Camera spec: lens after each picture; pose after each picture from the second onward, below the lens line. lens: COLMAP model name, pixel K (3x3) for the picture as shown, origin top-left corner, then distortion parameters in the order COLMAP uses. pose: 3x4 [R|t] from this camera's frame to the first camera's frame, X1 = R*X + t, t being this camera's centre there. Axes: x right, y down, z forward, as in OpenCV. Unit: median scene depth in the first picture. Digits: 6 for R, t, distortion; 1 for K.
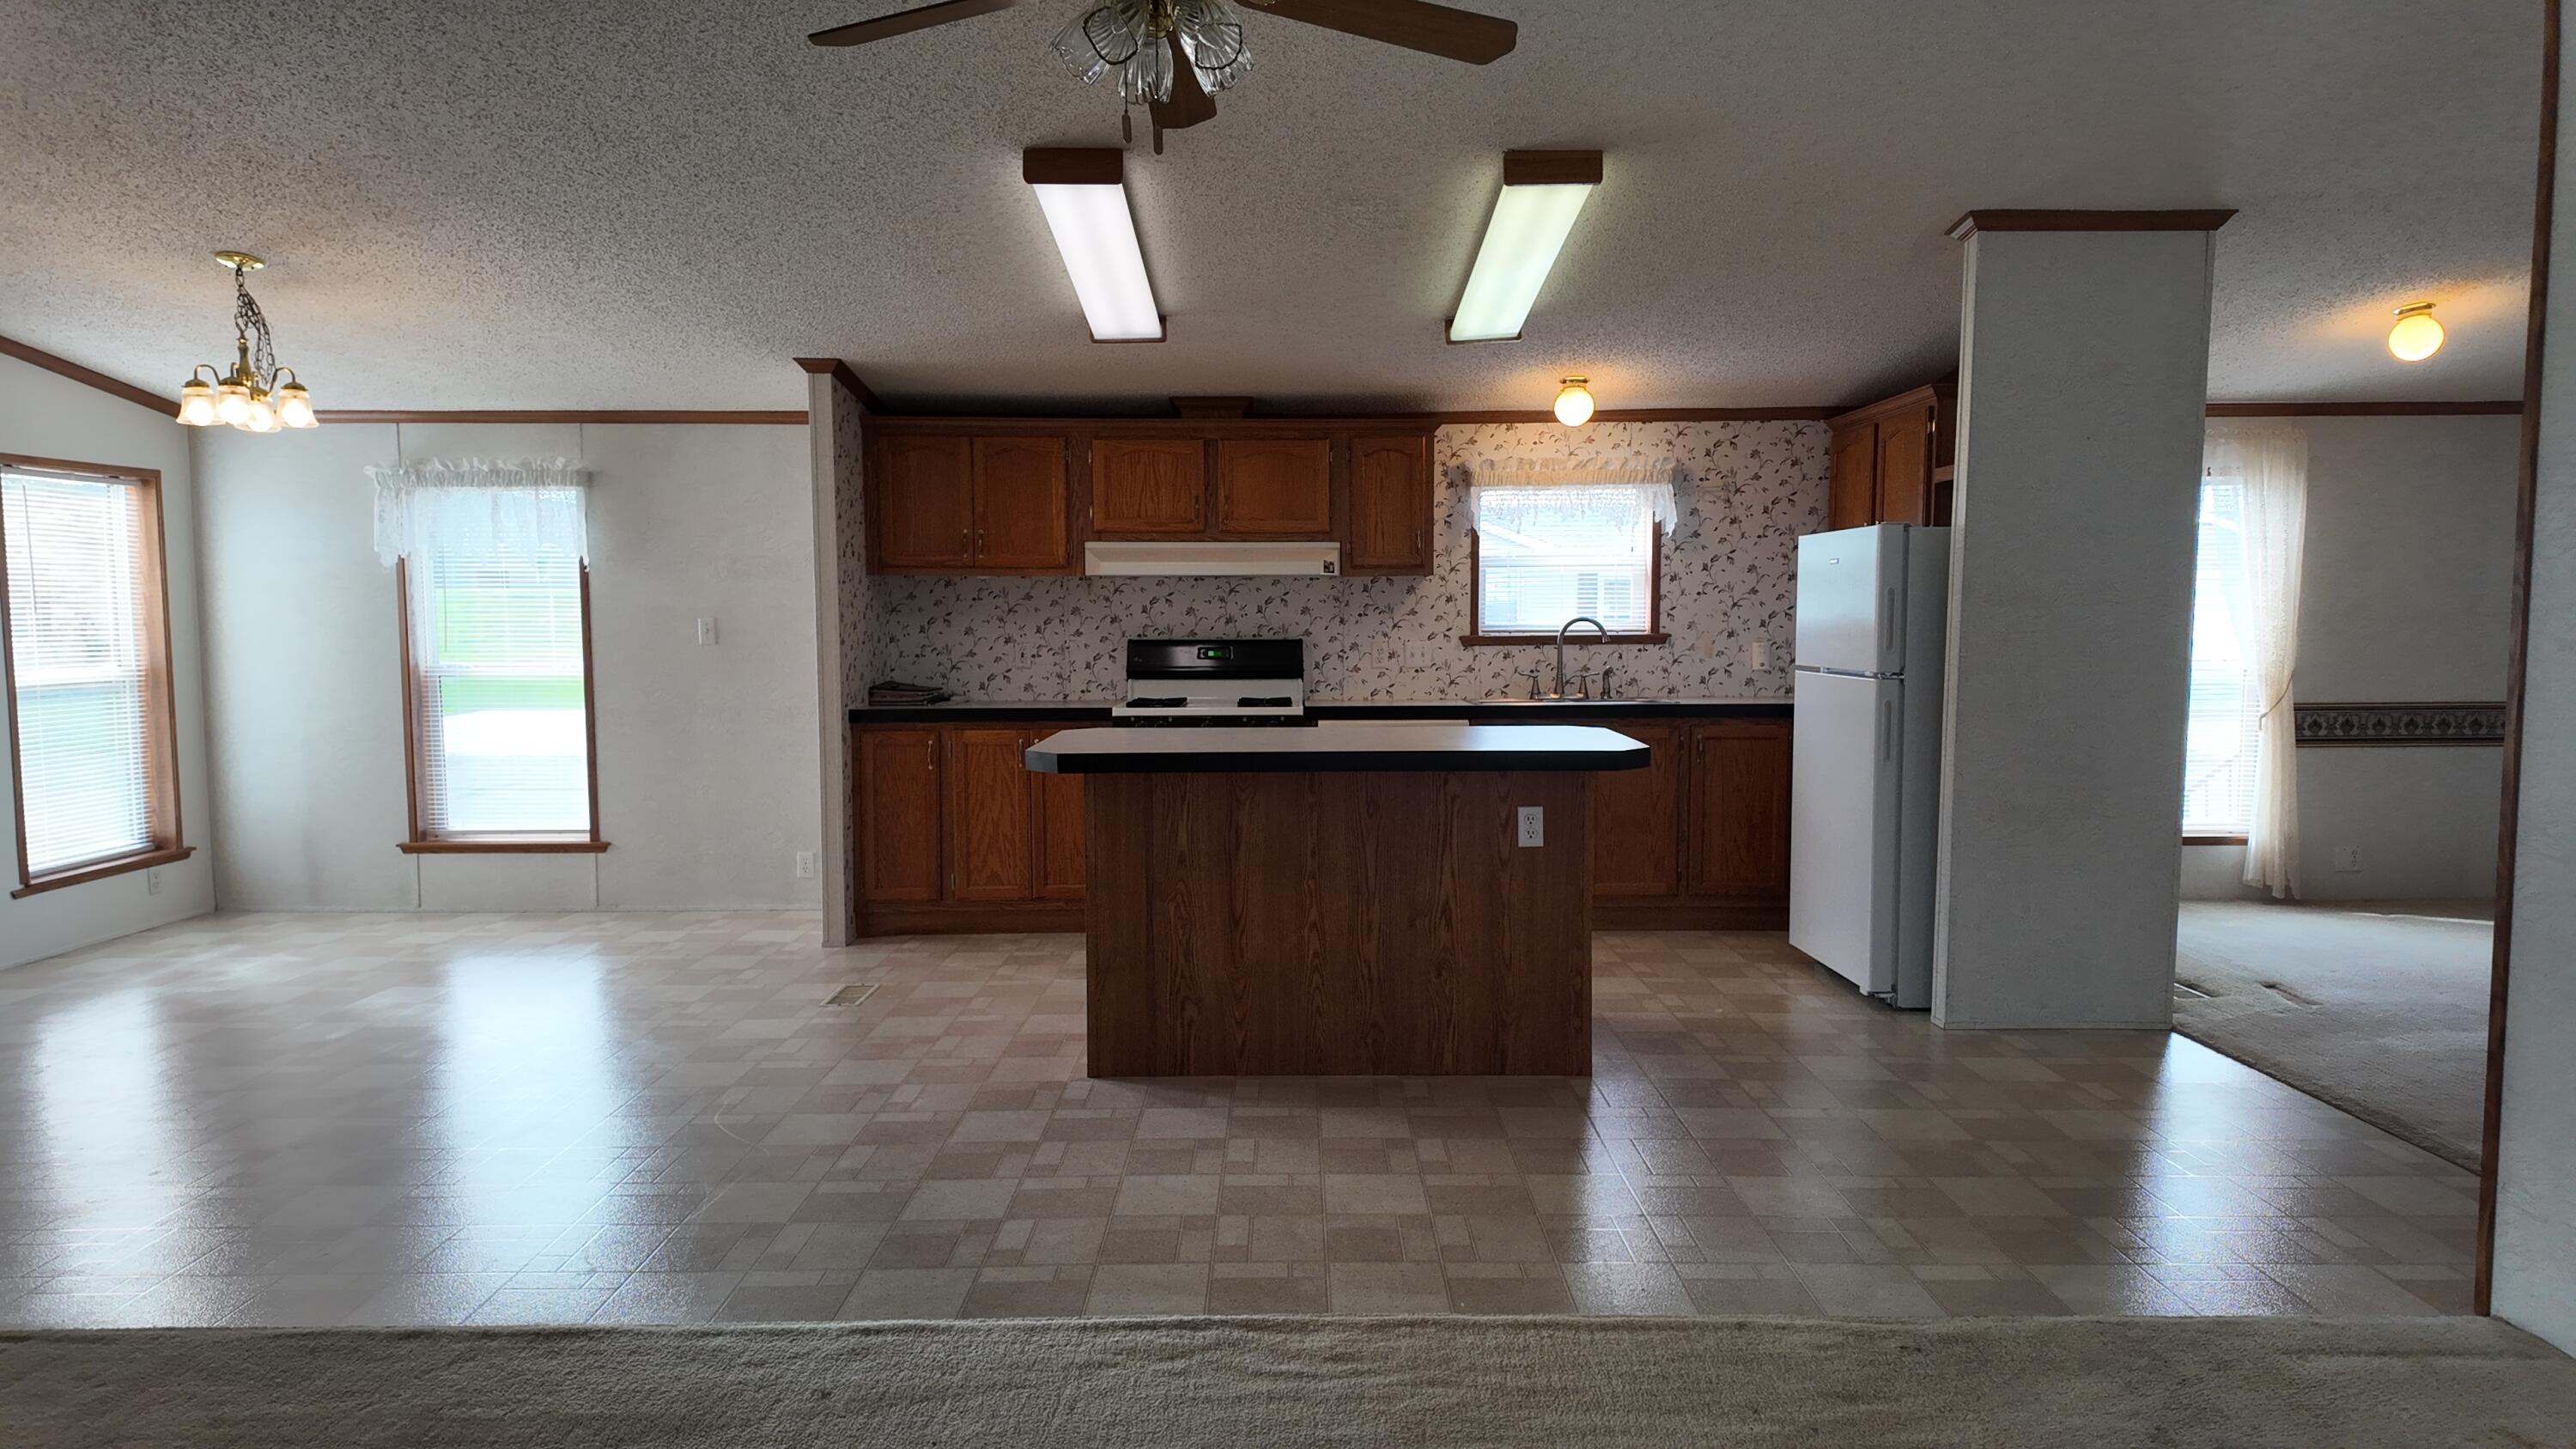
lens RADIAL K [[1495.3, 0, 1288.0], [0, 1495.3, 724.5], [0, 0, 1]] dist [0.109286, -0.123383]
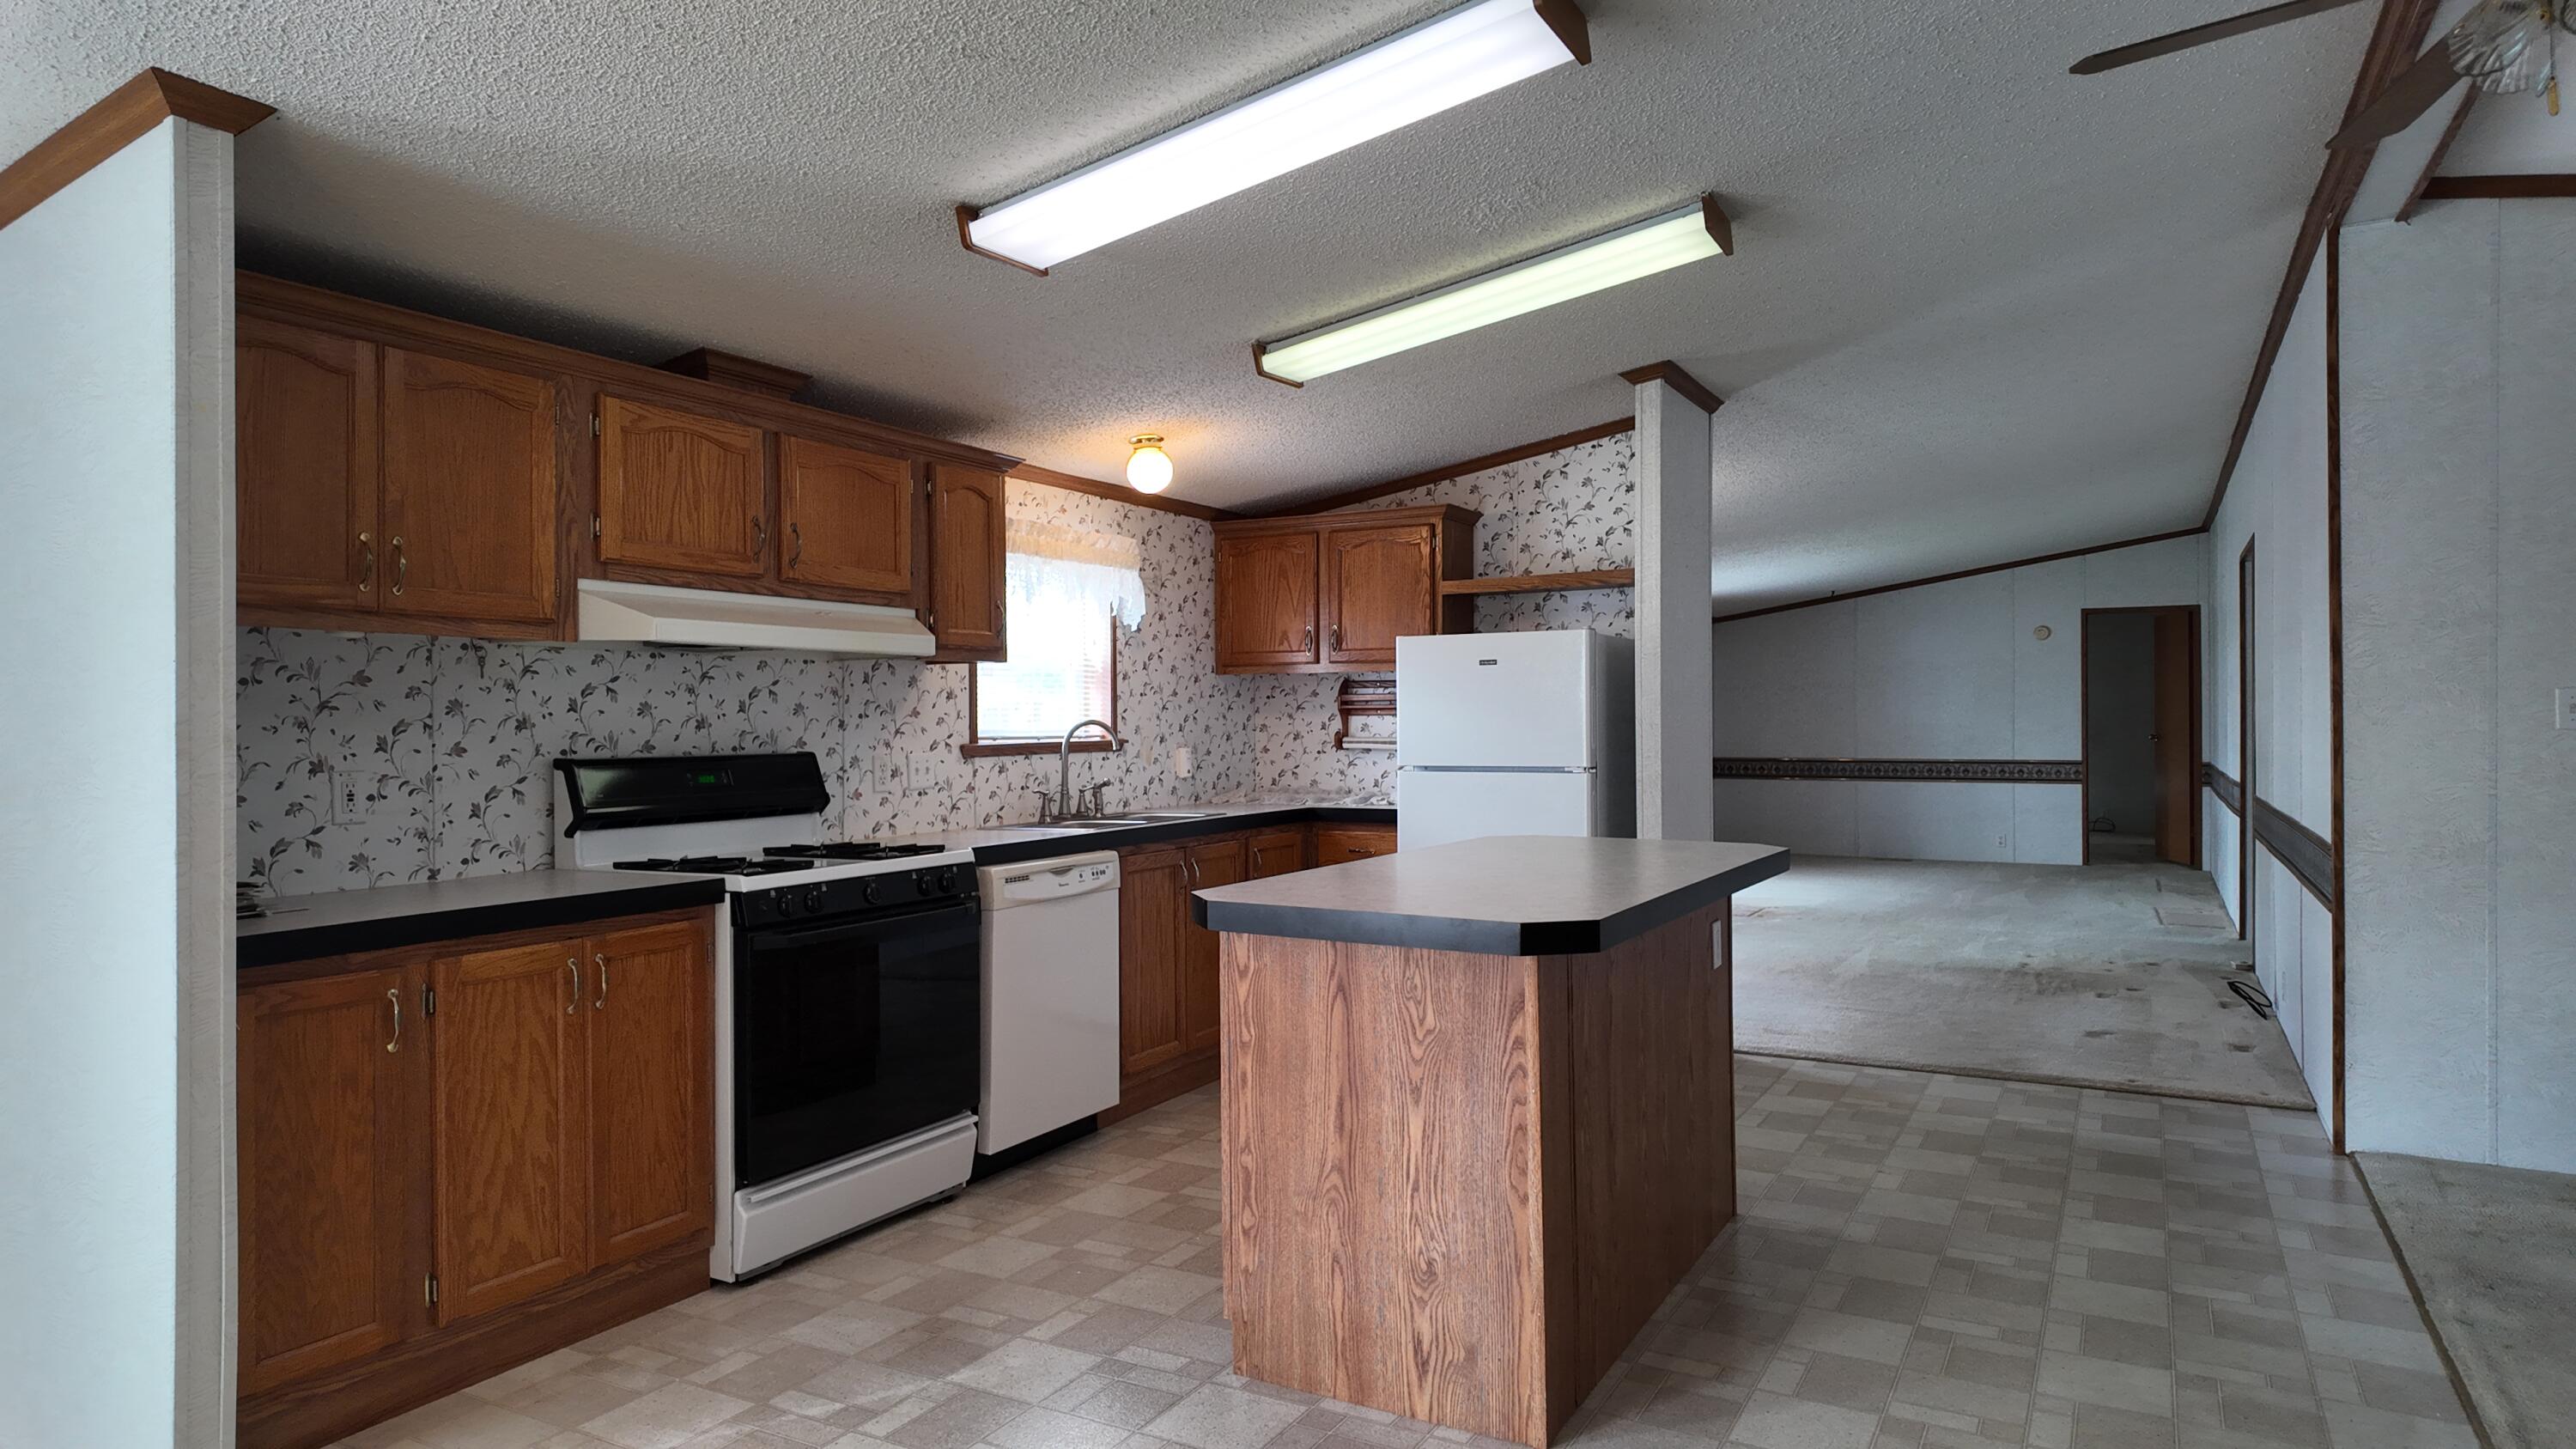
lens RADIAL K [[1495.0, 0, 1294.1], [0, 1495.0, 721.6], [0, 0, 1]] dist [0.105430, -0.136611]
pose [[0.482972, -0.000217, 0.875636, -0.466046], [0.073670, 0.996465, -0.040387, -0.028008], [-0.872531, 0.084014, 0.481280, 0.492209]]
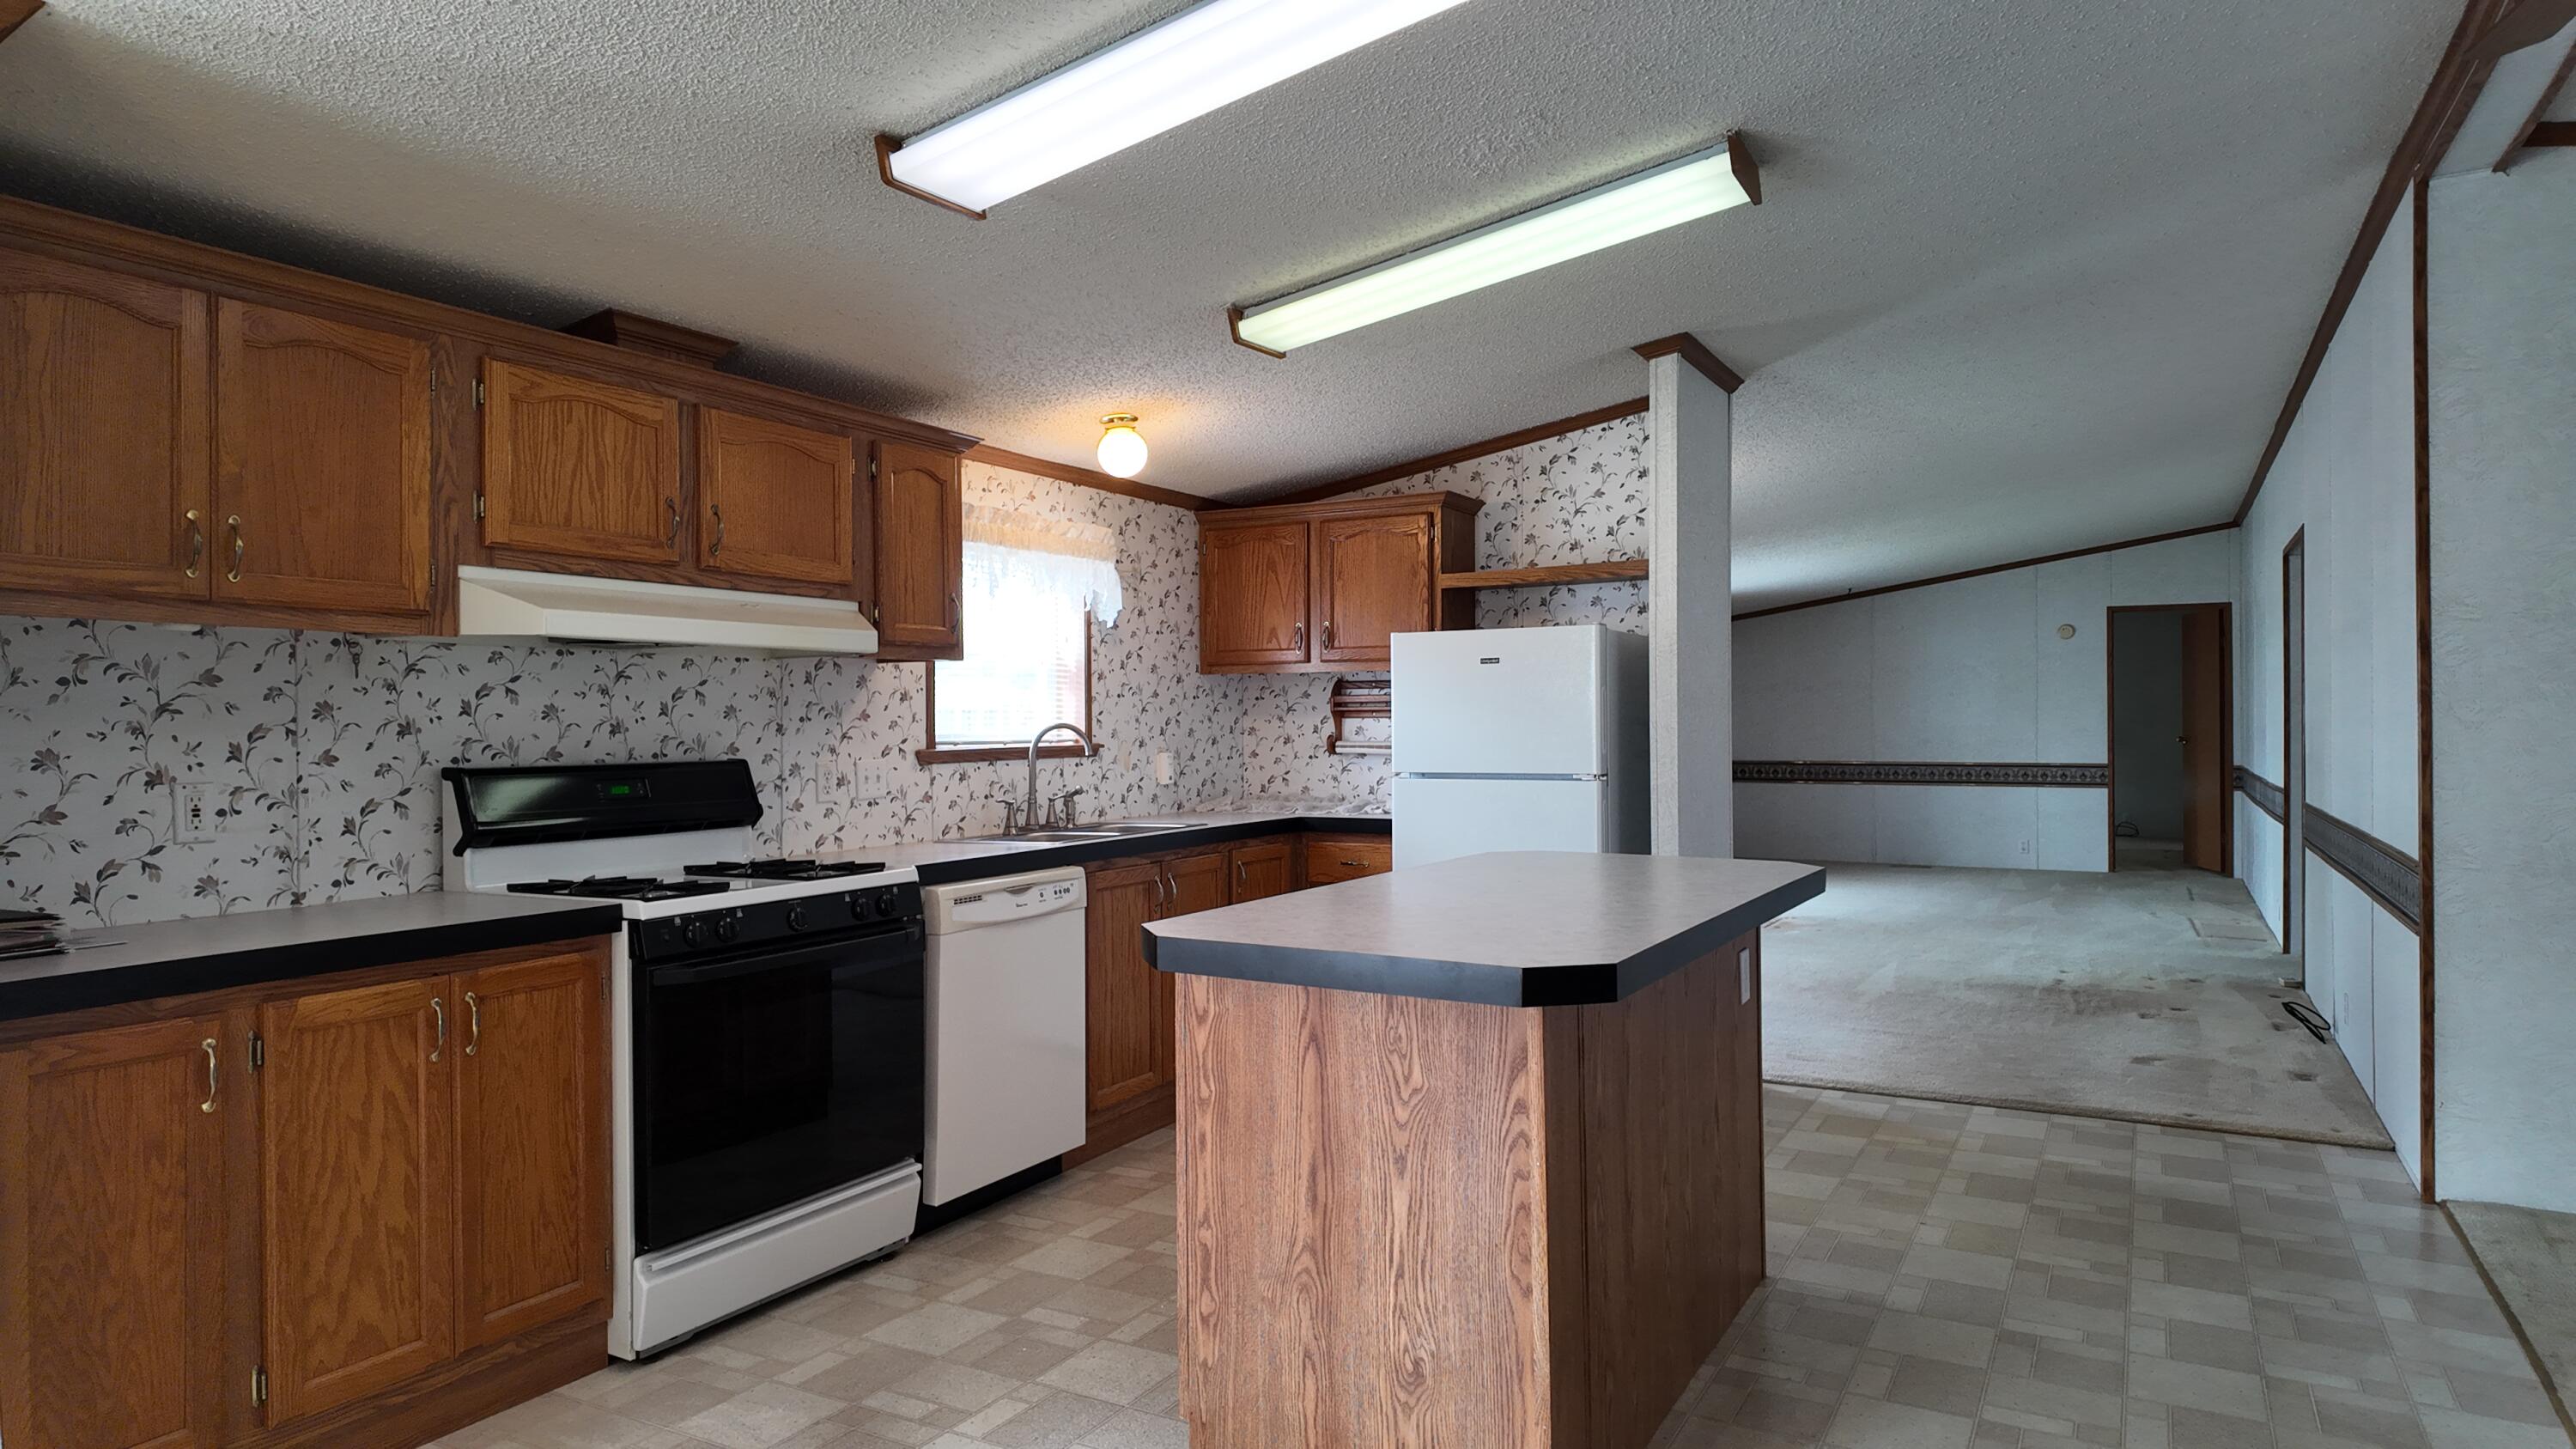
lens RADIAL K [[1495.0, 0, 1294.1], [0, 1495.0, 721.6], [0, 0, 1]] dist [0.105430, -0.136611]
pose [[0.486894, 0.000347, 0.873461, -0.408352], [0.073777, 0.996410, -0.041521, -0.030741], [-0.870340, 0.084658, 0.485120, 0.512154]]
